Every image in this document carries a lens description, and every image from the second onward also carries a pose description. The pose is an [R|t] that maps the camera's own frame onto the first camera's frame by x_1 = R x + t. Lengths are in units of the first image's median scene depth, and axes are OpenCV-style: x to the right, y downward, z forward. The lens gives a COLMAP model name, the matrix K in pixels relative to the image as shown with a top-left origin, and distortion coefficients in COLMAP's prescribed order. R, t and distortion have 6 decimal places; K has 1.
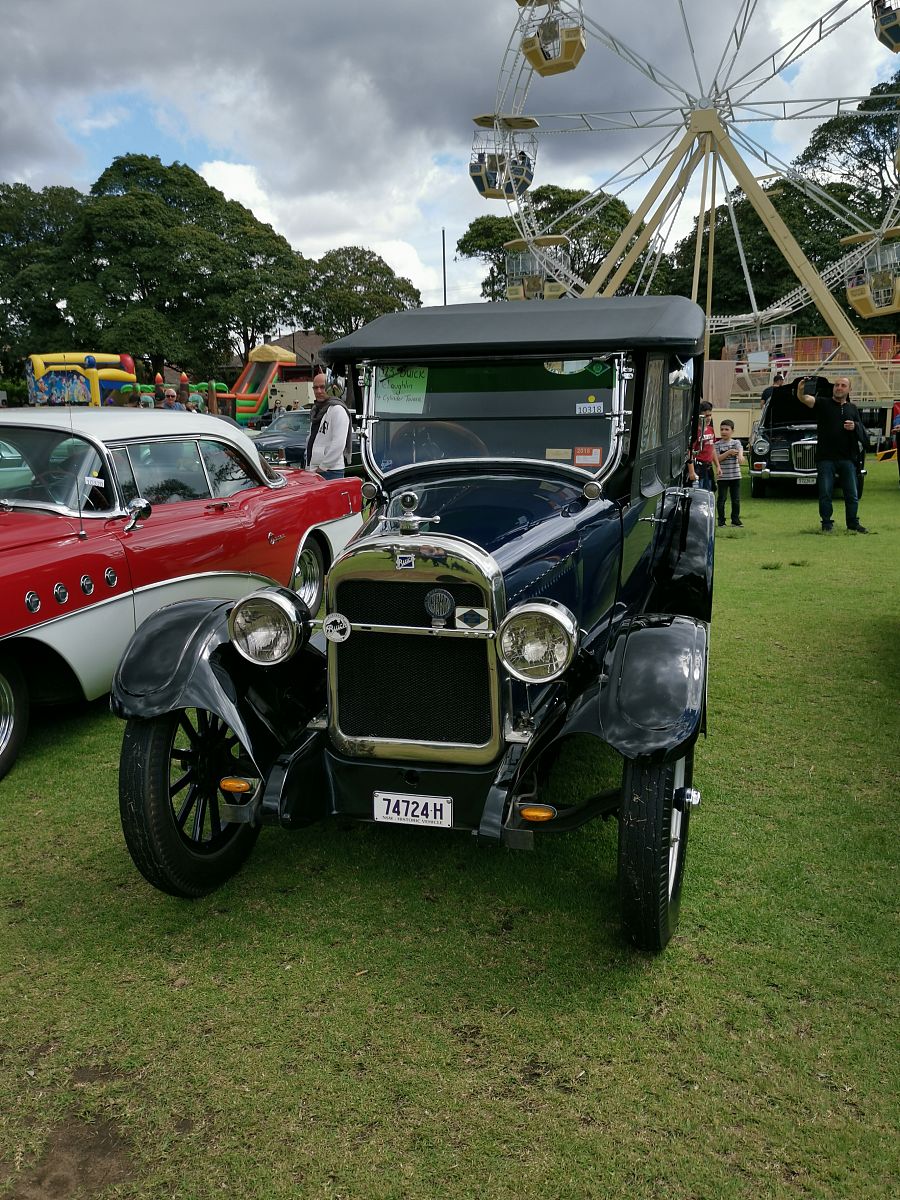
lens RADIAL K [[894.4, 0, 450.0], [0, 894.4, 600.0], [0, 0, 1]] dist [0.021591, -0.002739]
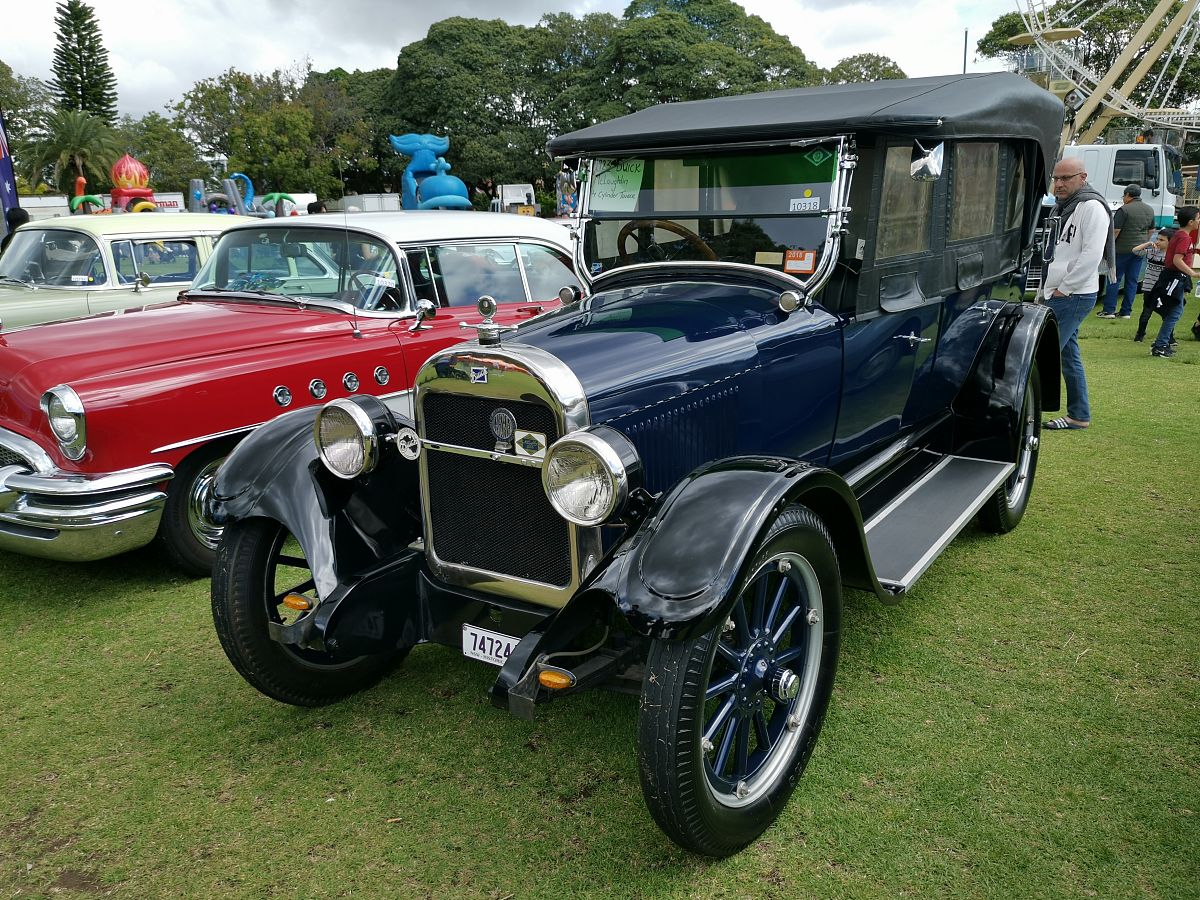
lens RADIAL K [[894.4, 0, 600.0], [0, 894.4, 450.0], [0, 0, 1]] dist [0.021591, -0.002739]
pose [[0.962705, 0.069460, -0.261485, 0.211524], [-0.057276, 0.996900, 0.053940, -0.016401], [0.264421, -0.036952, 0.963699, 0.120216]]
